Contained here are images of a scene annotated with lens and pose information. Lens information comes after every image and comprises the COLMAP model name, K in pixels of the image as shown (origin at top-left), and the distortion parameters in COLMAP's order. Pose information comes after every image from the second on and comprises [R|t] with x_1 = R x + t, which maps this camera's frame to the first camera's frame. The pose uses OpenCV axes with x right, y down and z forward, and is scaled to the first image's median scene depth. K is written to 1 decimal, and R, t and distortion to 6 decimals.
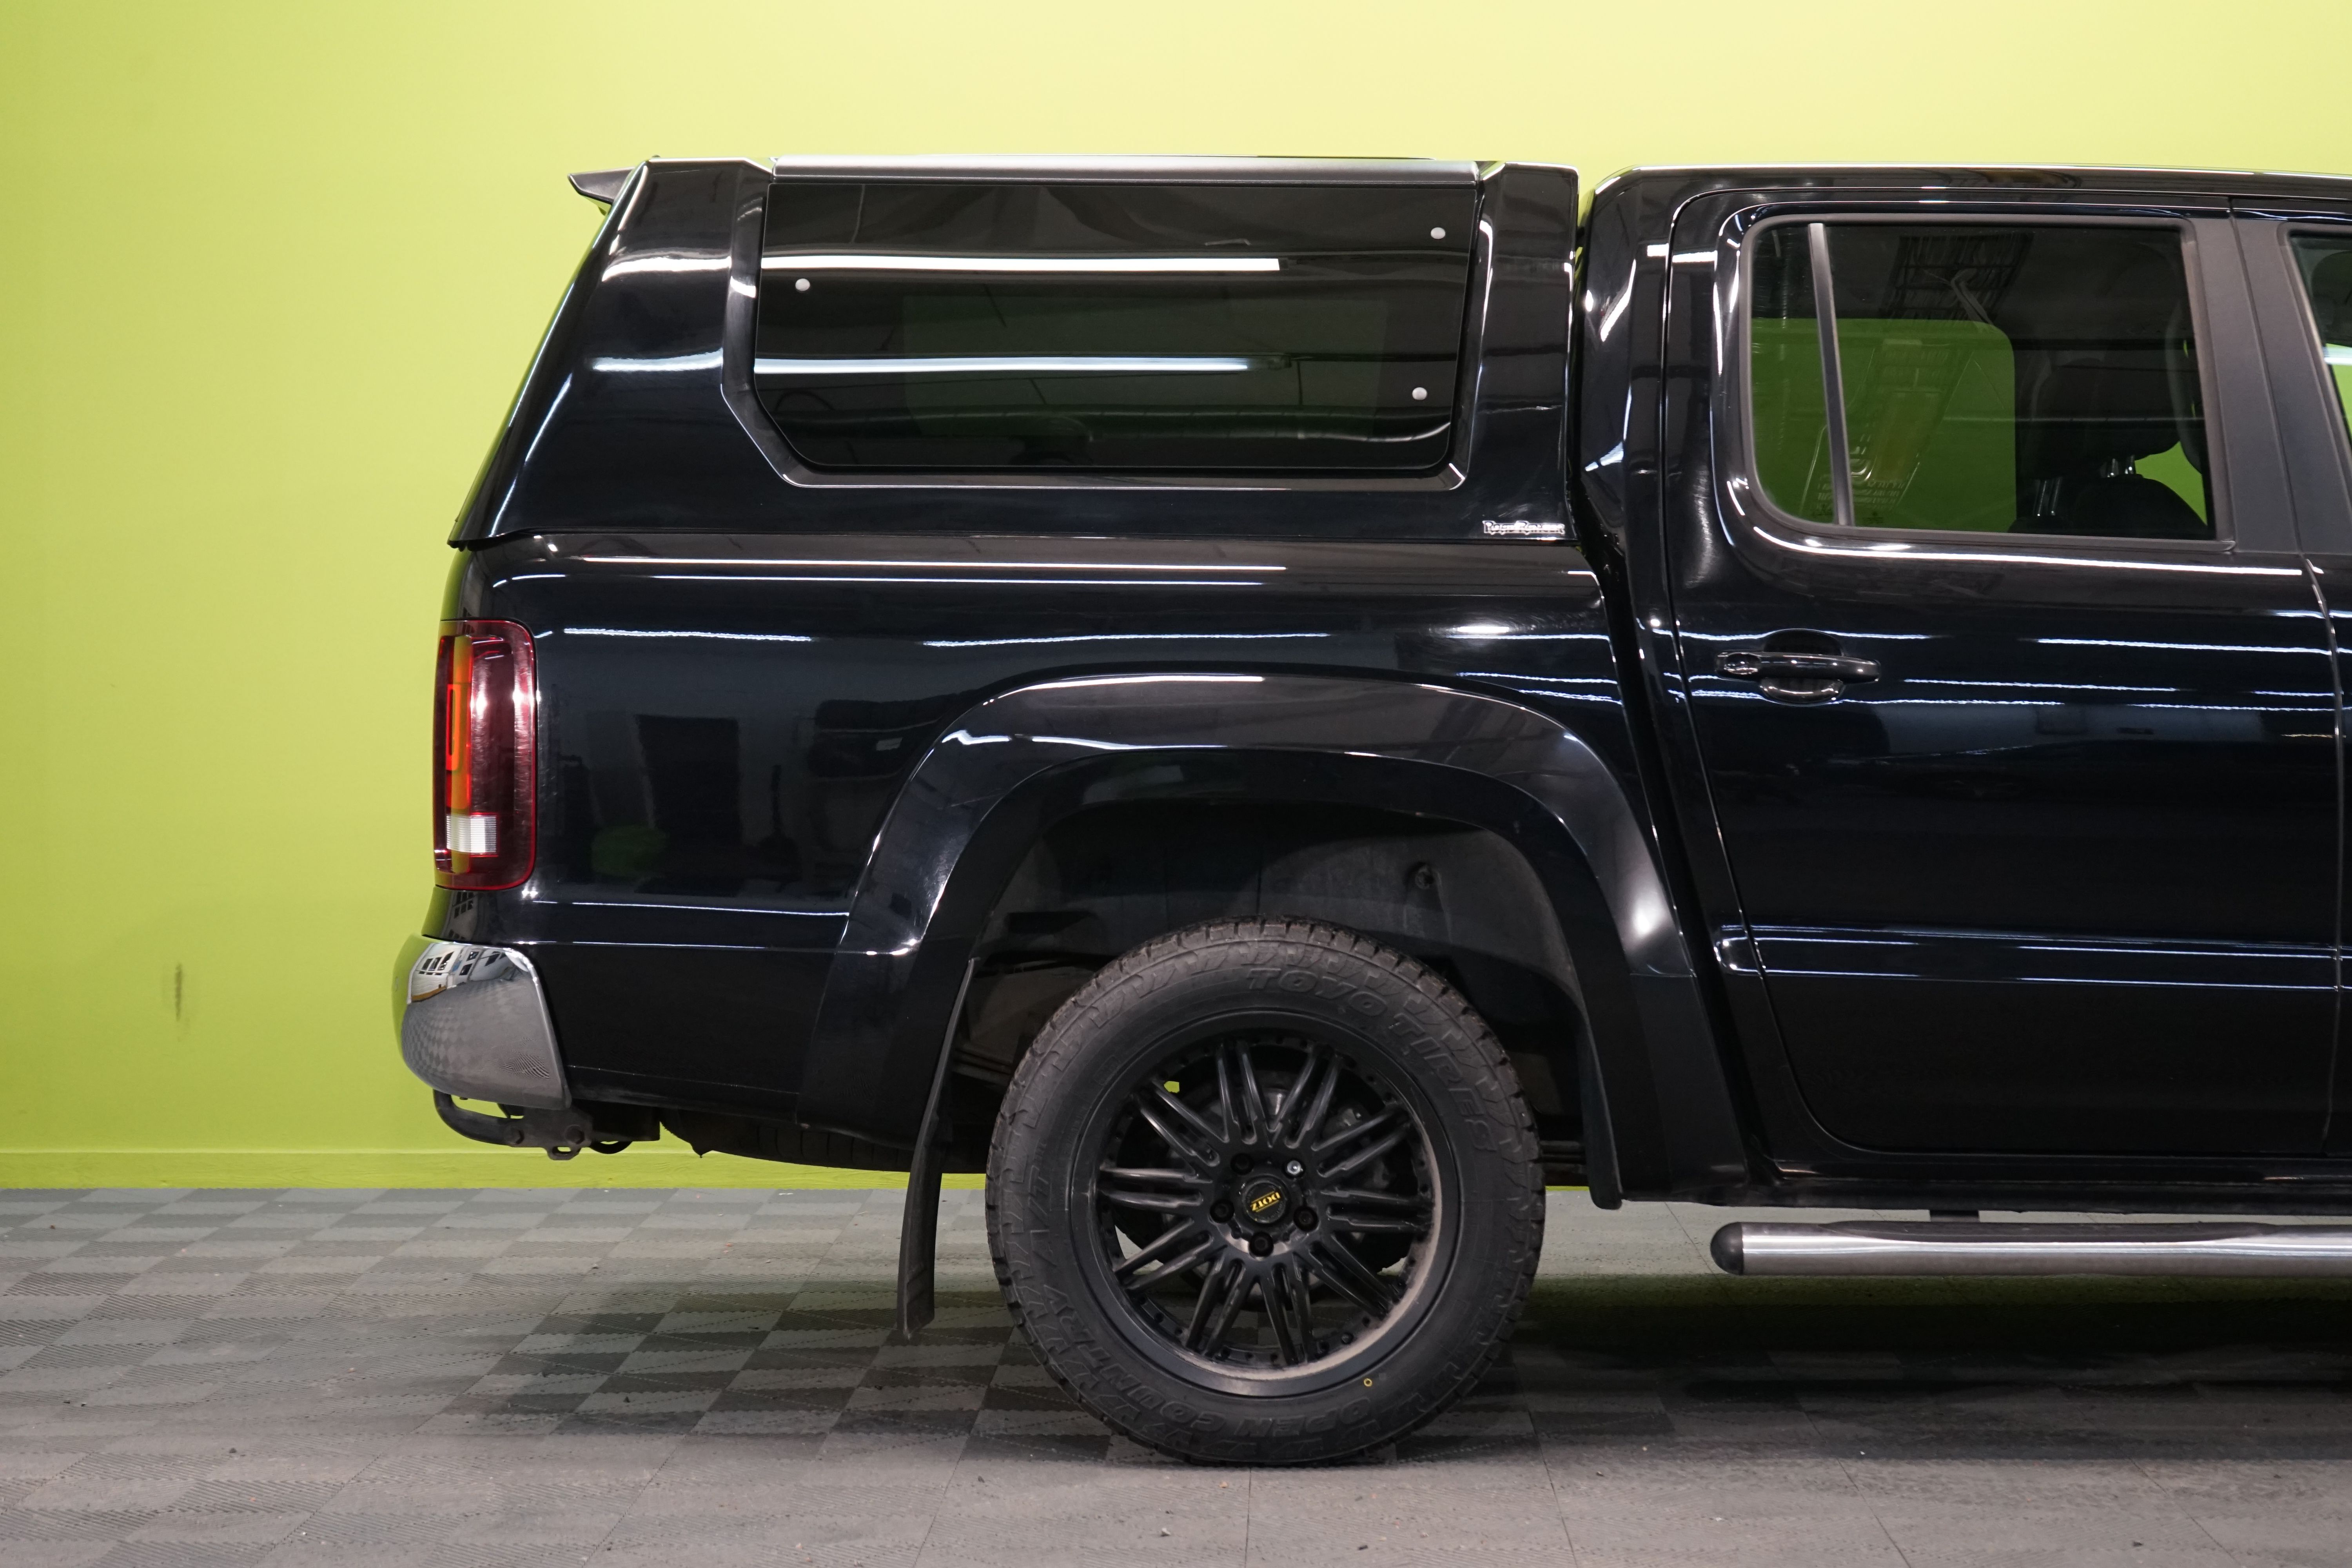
lens RADIAL K [[4516.9, 0, 1176.5], [0, 4516.9, 771.4], [0, 0, 1]] dist [-0.069745, 0.000000]
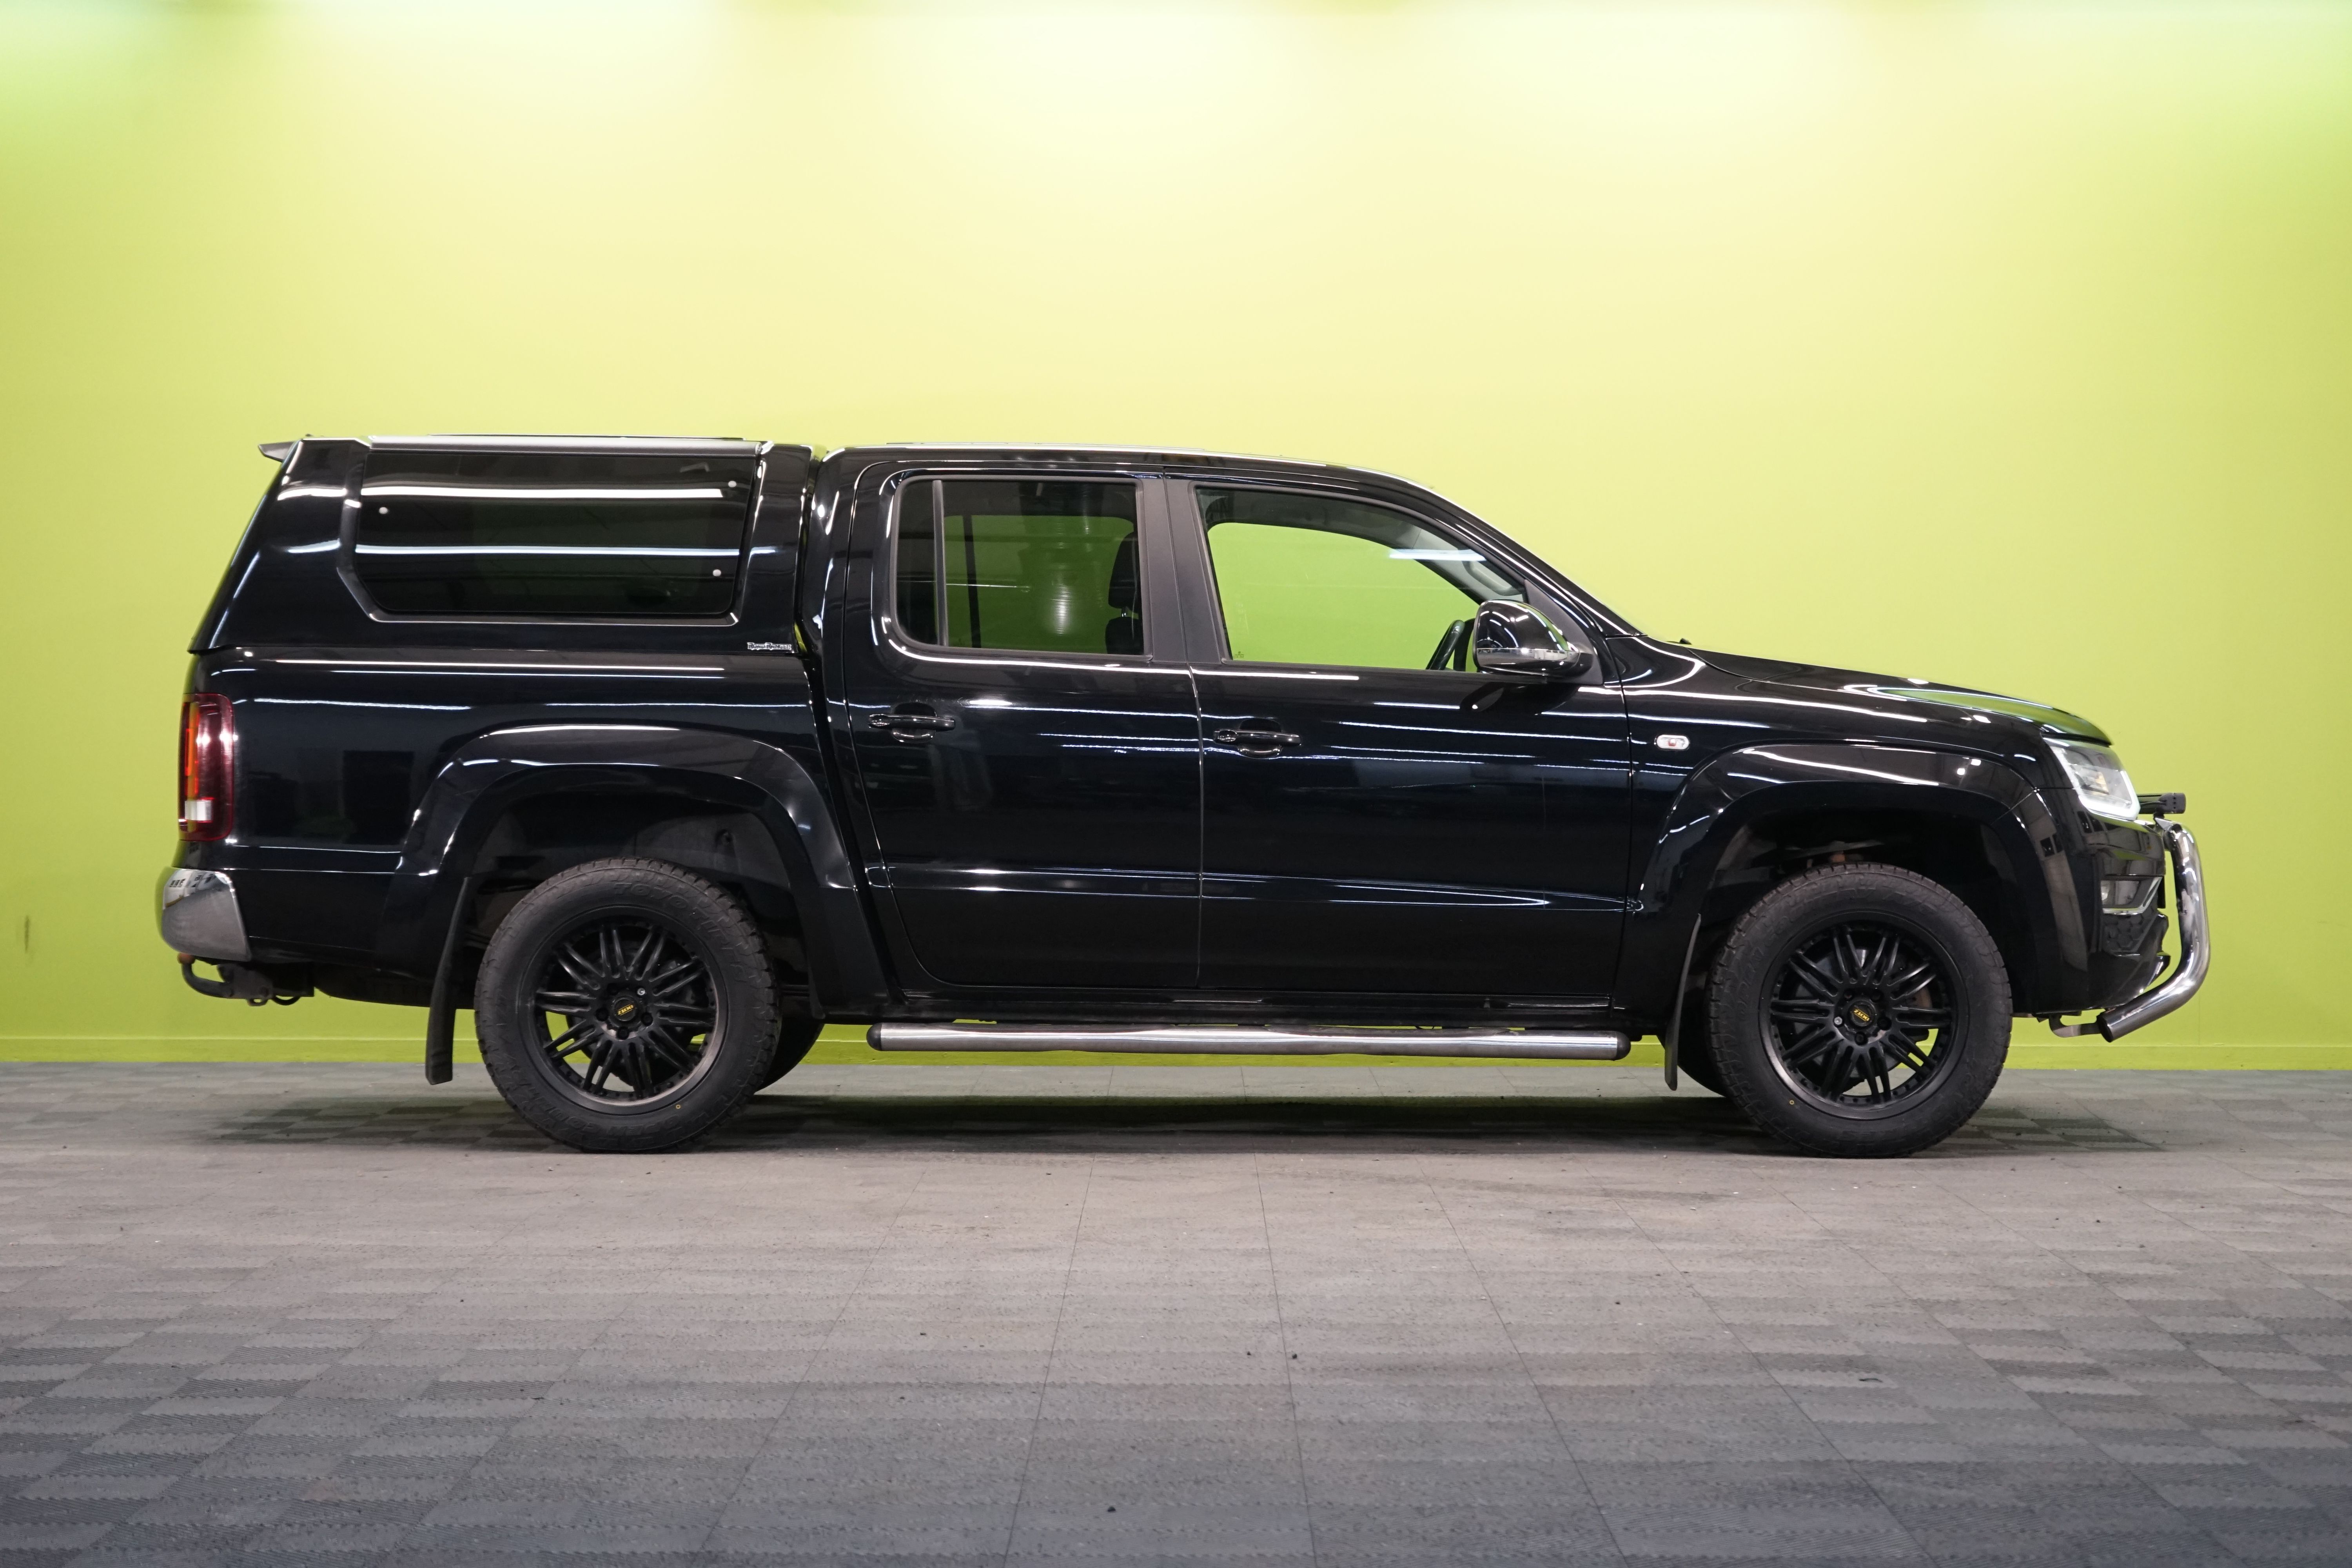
lens RADIAL K [[4768.1, 0, 1174.6], [0, 4768.1, 794.6], [0, 0, 1]] dist [-0.095046, 0.000000]
pose [[0.999615, 0.004581, 0.027379, 0.184785], [-0.004272, 0.999927, -0.011323, 0.027297], [-0.027428, 0.011202, 0.999561, -0.927232]]
